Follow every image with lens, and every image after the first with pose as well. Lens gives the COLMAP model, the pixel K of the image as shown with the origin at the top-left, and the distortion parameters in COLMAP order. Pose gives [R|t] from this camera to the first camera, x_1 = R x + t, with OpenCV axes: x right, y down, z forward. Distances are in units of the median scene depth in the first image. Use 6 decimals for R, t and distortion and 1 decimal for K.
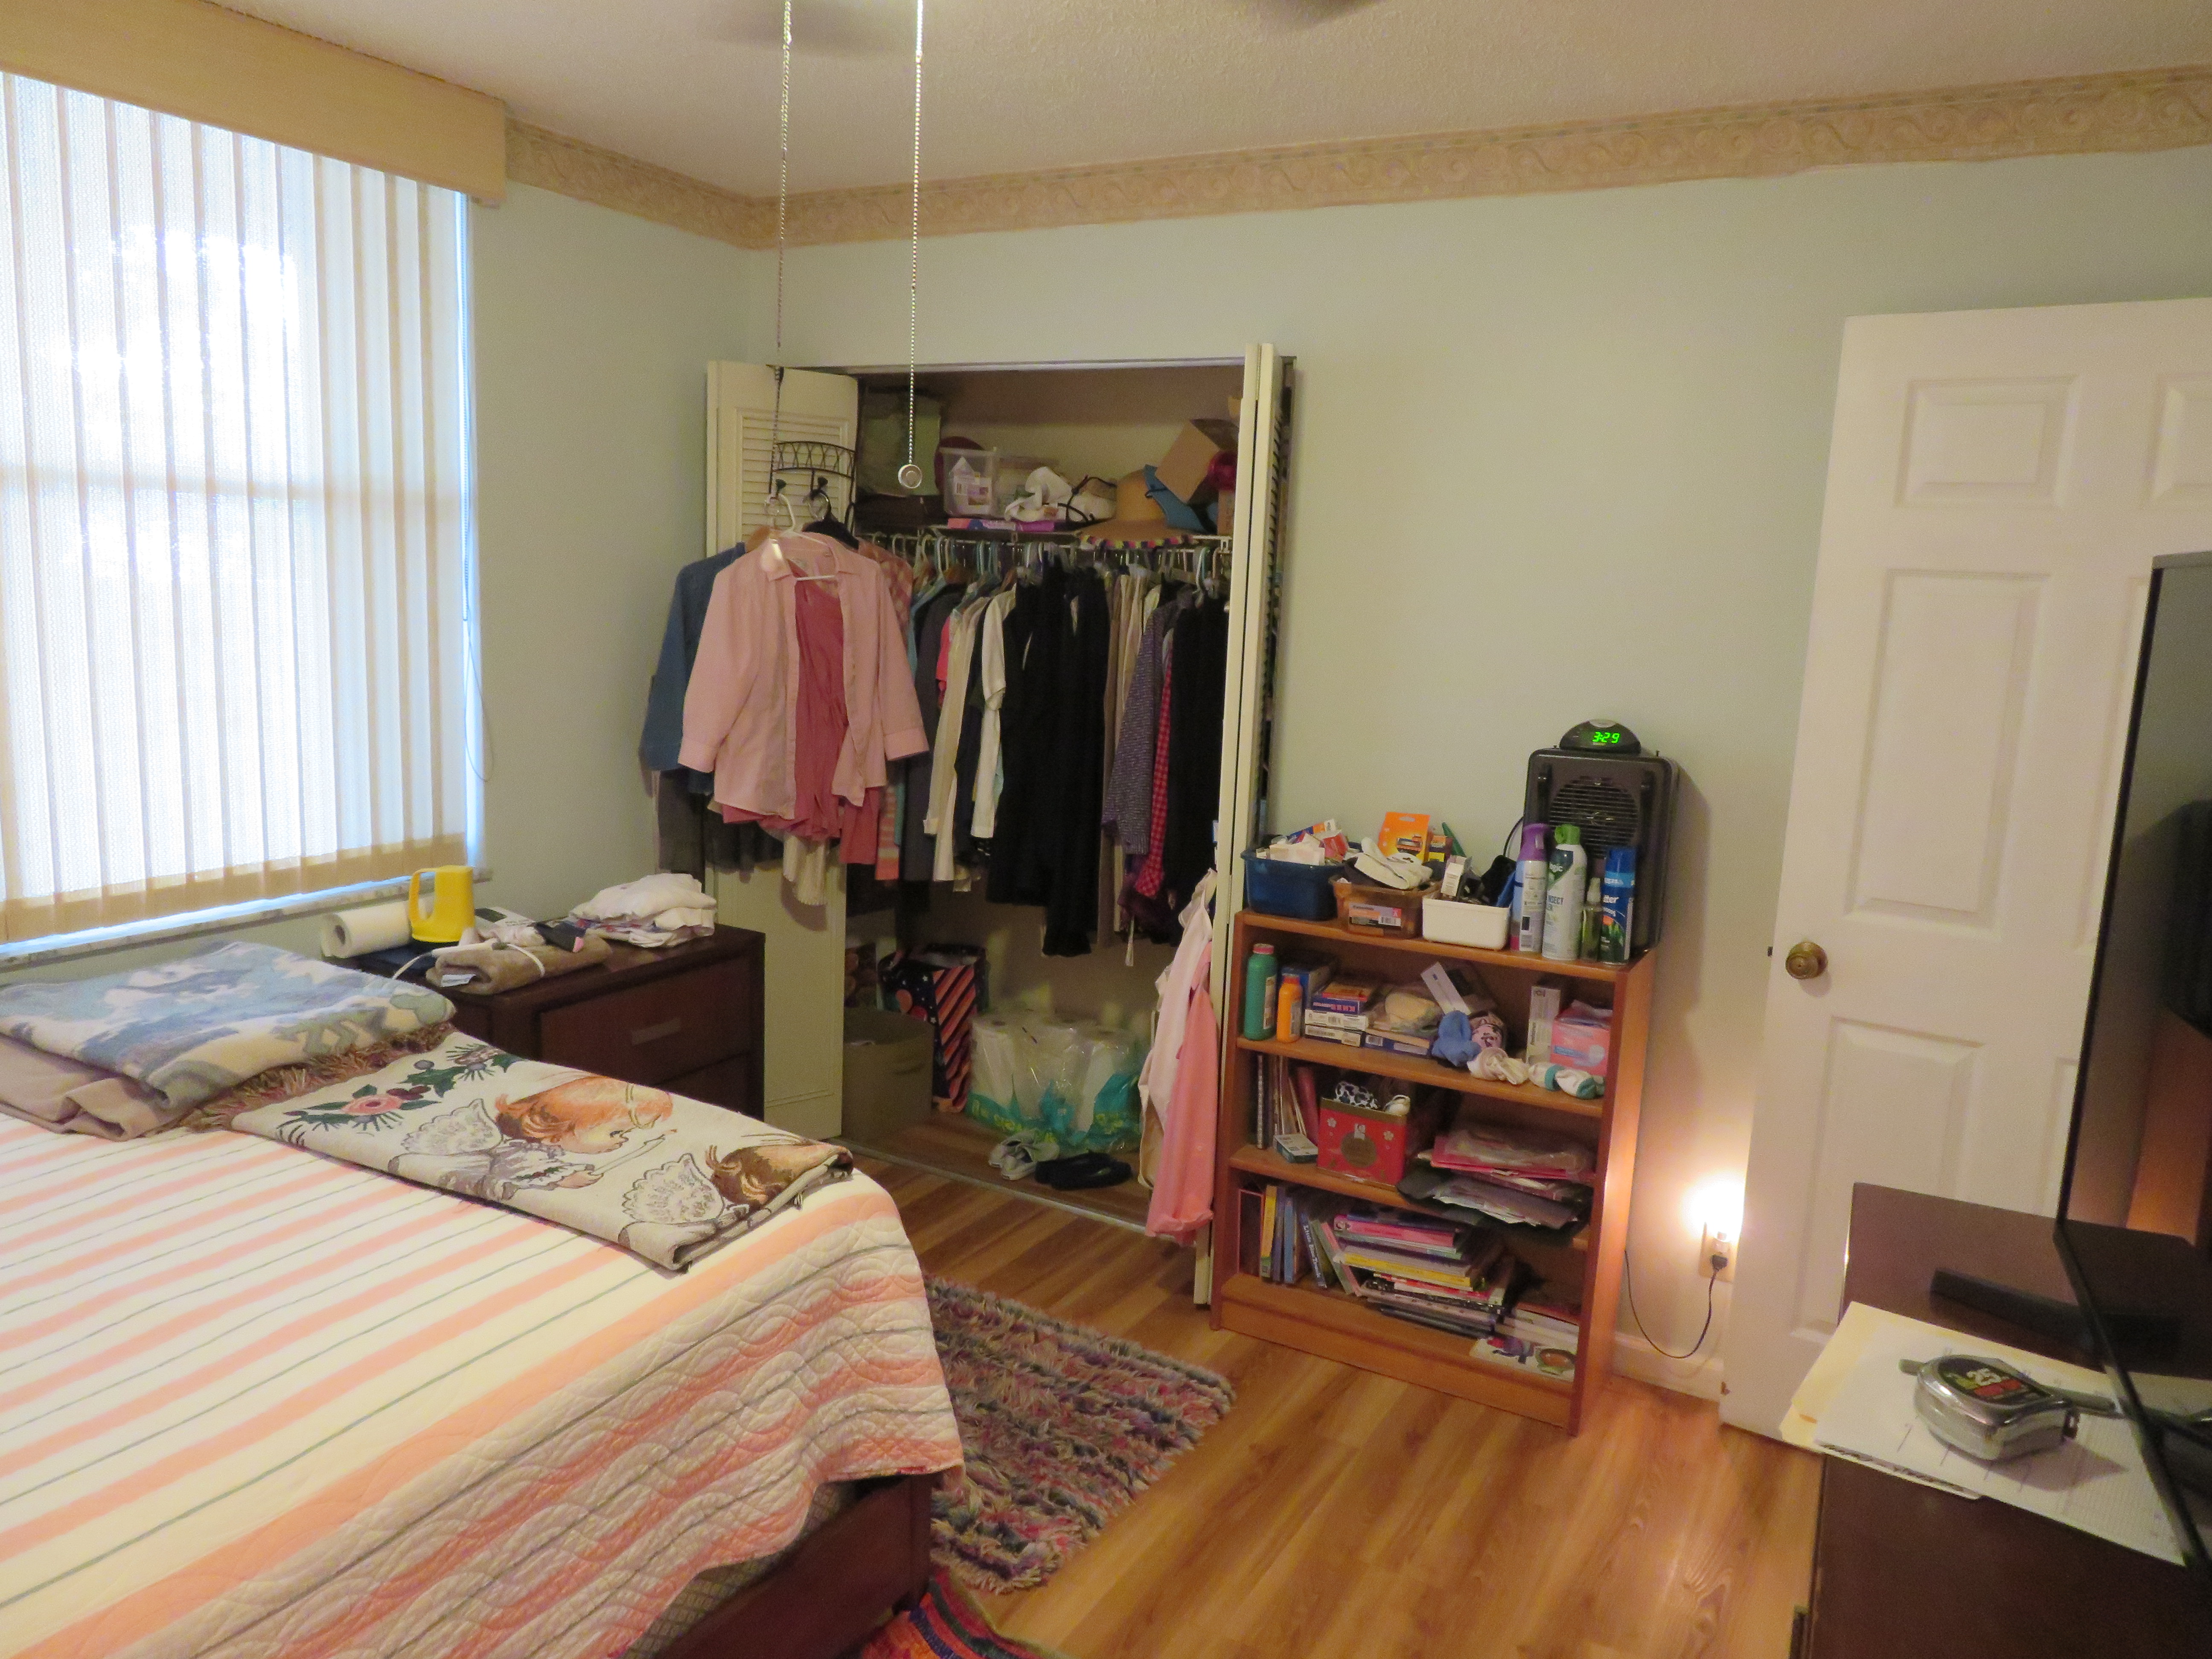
lens RADIAL K [[1630.8, 0, 1095.3], [0, 1630.8, 833.4], [0, 0, 1]] dist [-0.007660, 0.007601]
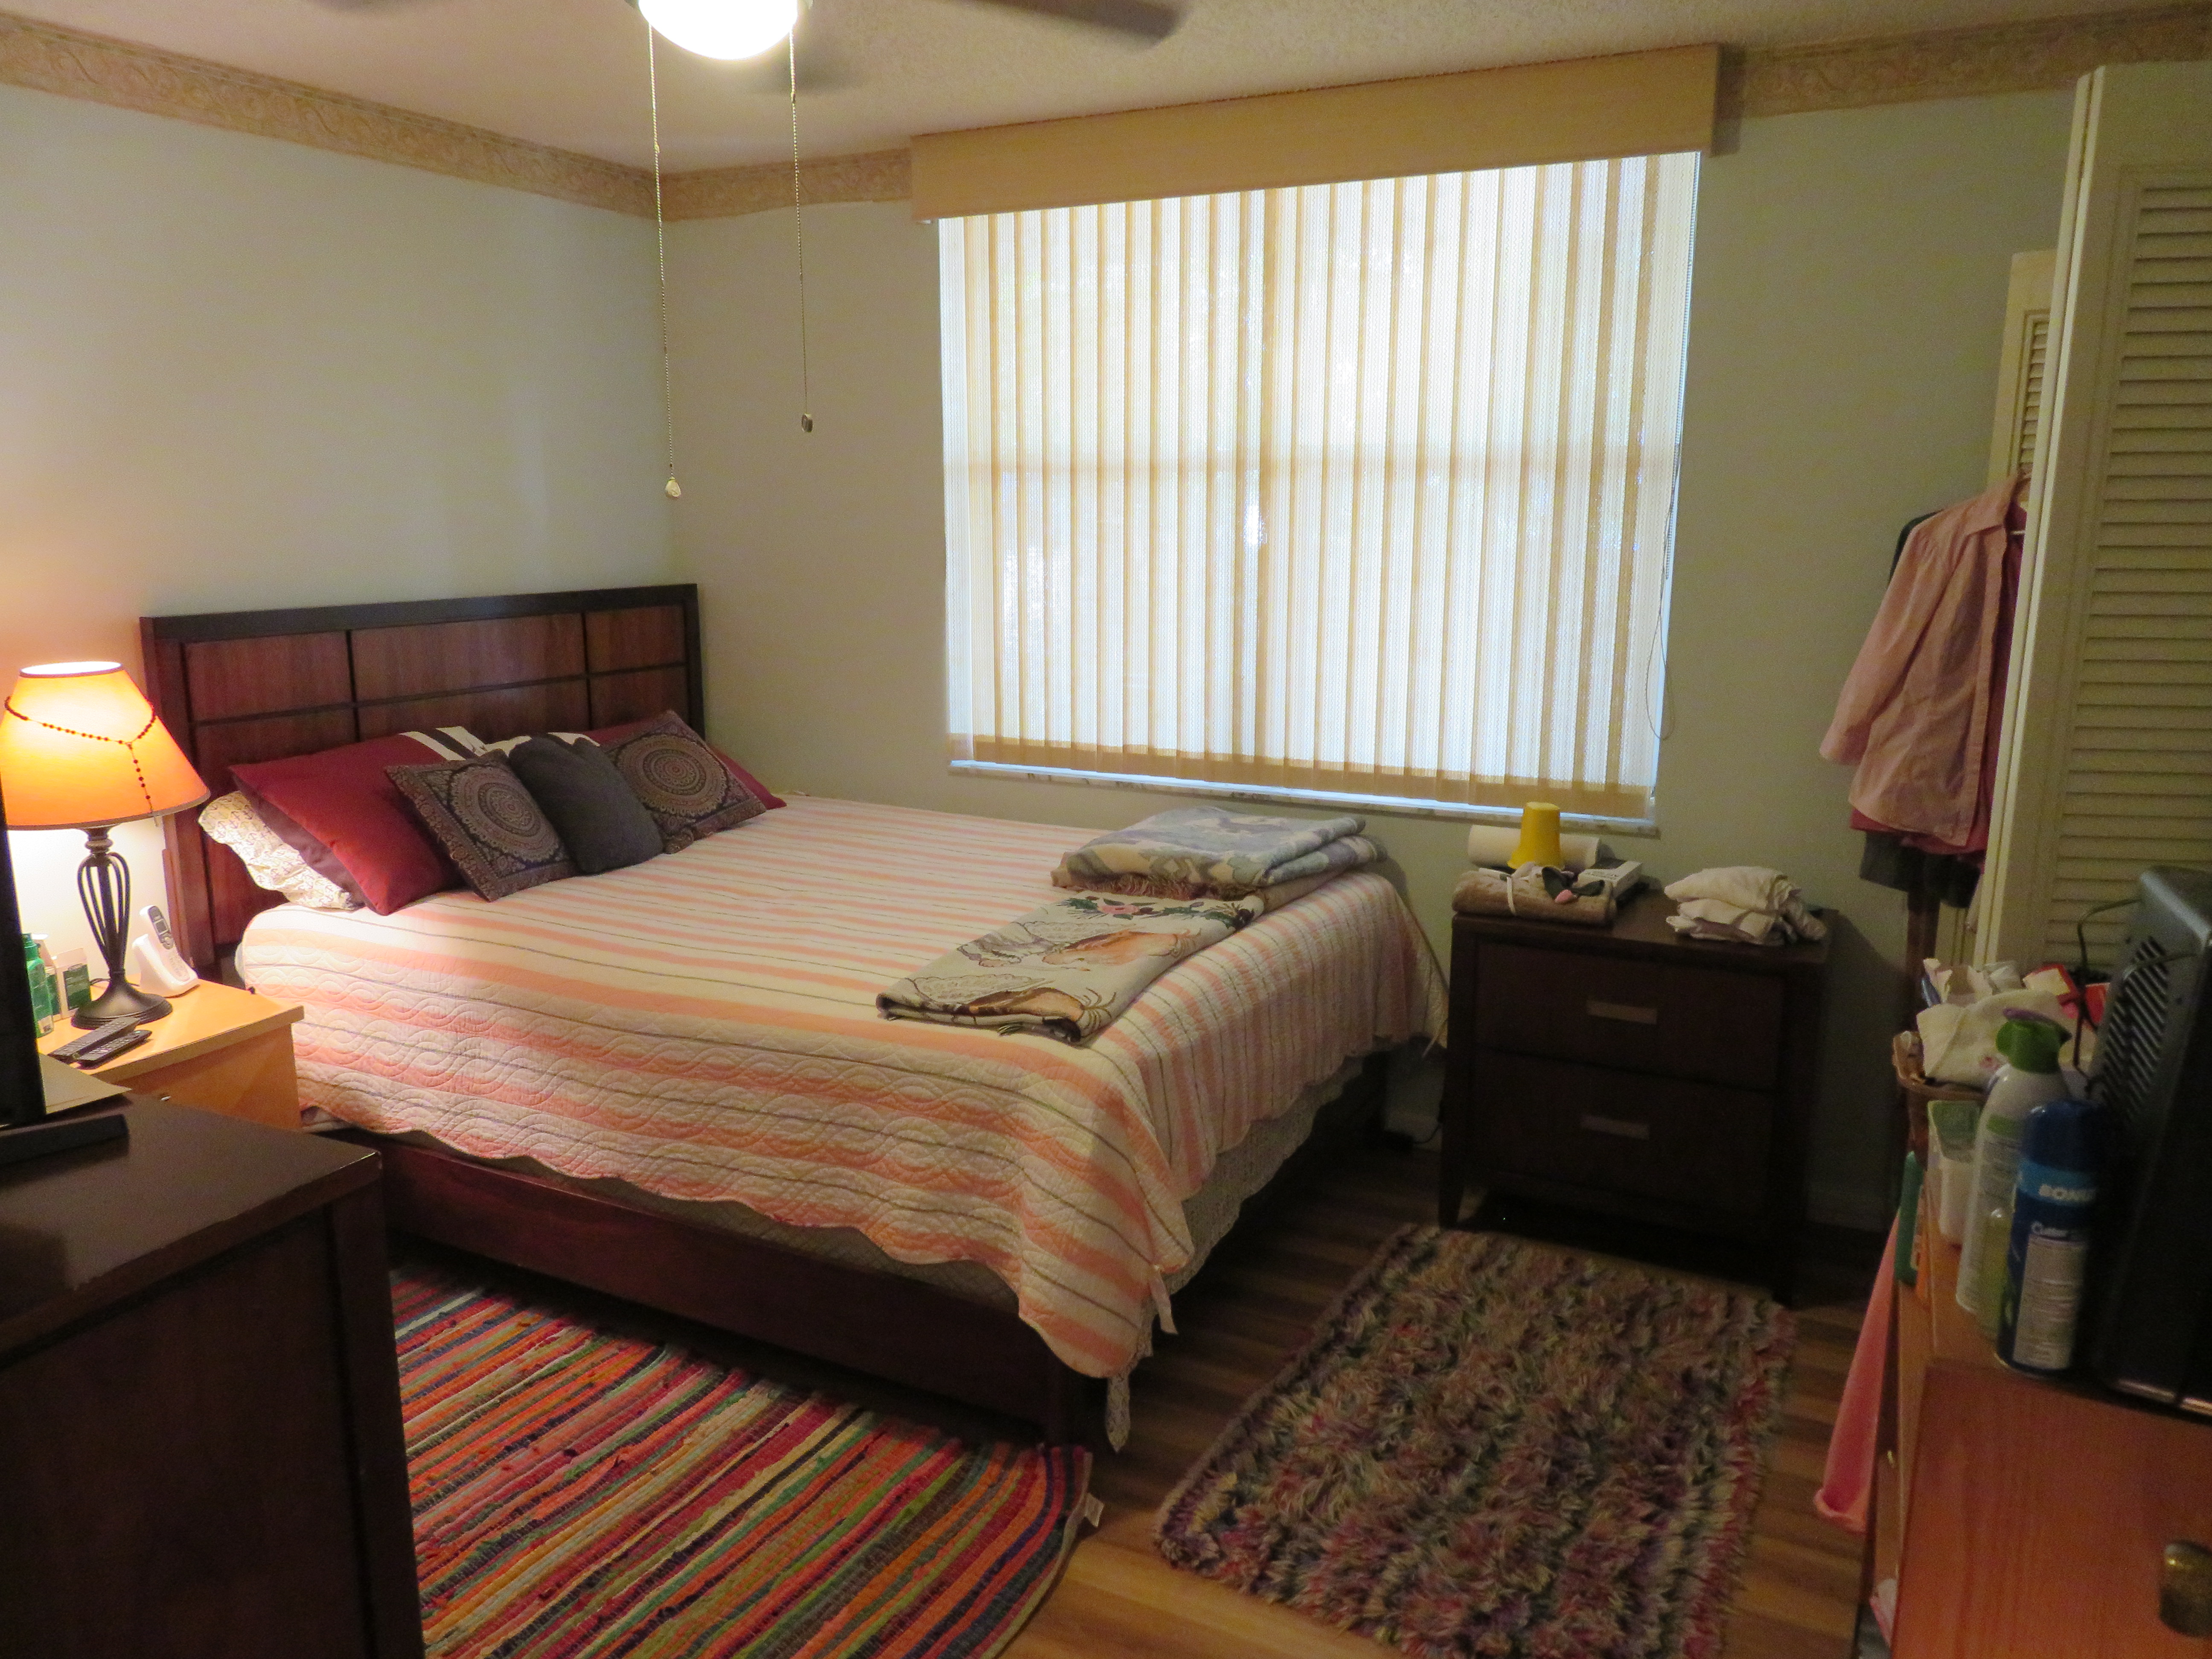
lens RADIAL K [[1630.8, 0, 1098.6], [0, 1630.8, 829.6], [0, 0, 1]] dist [-0.007660, 0.007601]
pose [[0.014869, 0.152917, -0.988127, 0.866148], [-0.165111, 0.975045, 0.148408, -0.096327], [0.986163, 0.160944, 0.039747, 0.870538]]
